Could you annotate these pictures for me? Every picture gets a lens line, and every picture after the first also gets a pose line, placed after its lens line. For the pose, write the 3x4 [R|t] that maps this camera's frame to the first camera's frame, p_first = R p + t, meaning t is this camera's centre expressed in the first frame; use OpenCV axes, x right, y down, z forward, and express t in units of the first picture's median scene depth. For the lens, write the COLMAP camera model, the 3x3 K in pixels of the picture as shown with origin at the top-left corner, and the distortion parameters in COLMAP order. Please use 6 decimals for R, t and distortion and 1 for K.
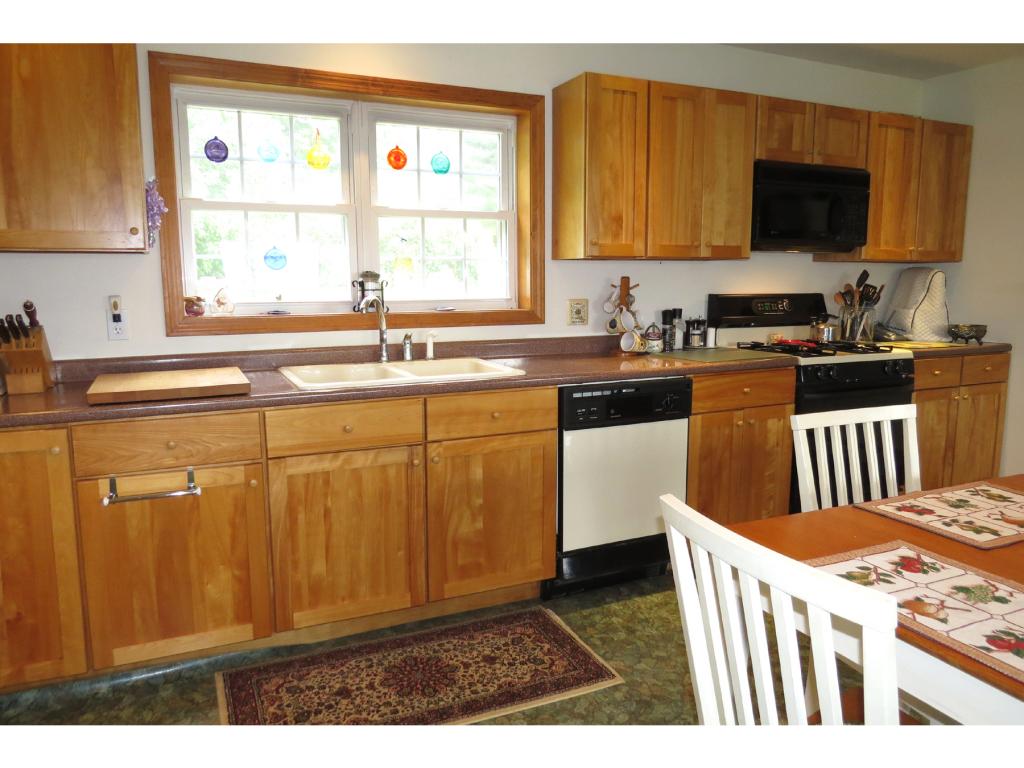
lens RADIAL K [[739.1, 0, 512.0], [0, 739.1, 384.0], [0, 0, 1]] dist [-0.004739, -0.001284]
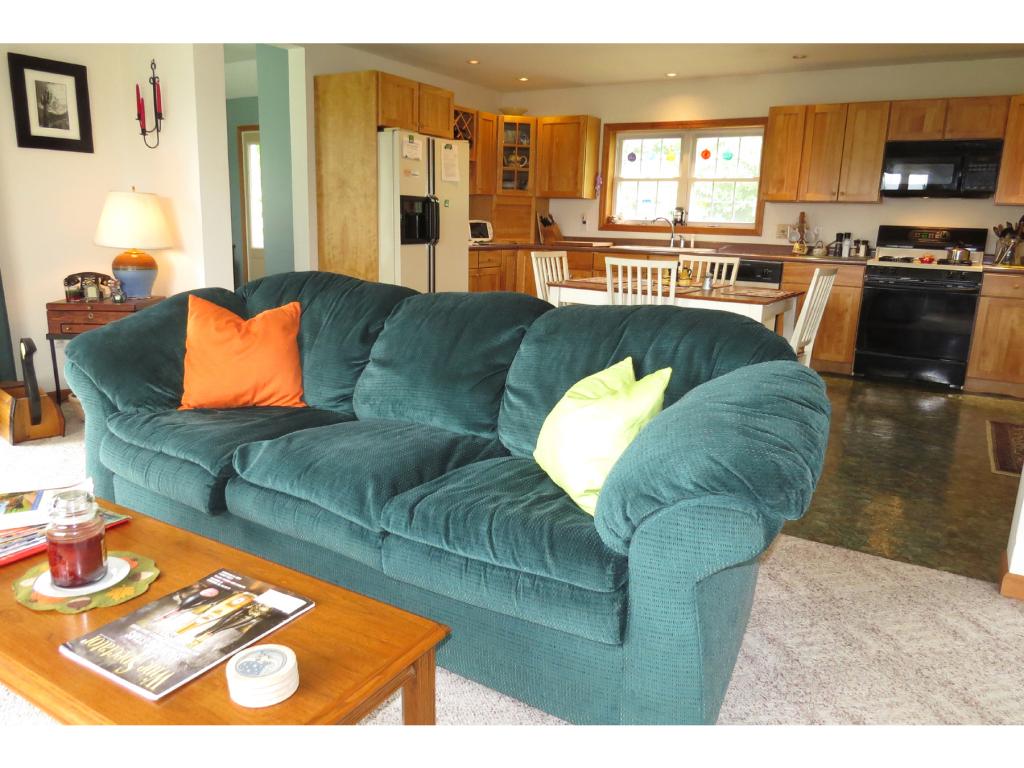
lens RADIAL K [[739.1, 0, 512.0], [0, 739.1, 384.0], [0, 0, 1]] dist [-0.004739, -0.001284]
pose [[0.553380, 0.197627, -0.809144, 1.423093], [-0.150887, 0.979157, 0.135959, 0.141505], [0.819148, 0.046852, 0.571665, -0.659708]]
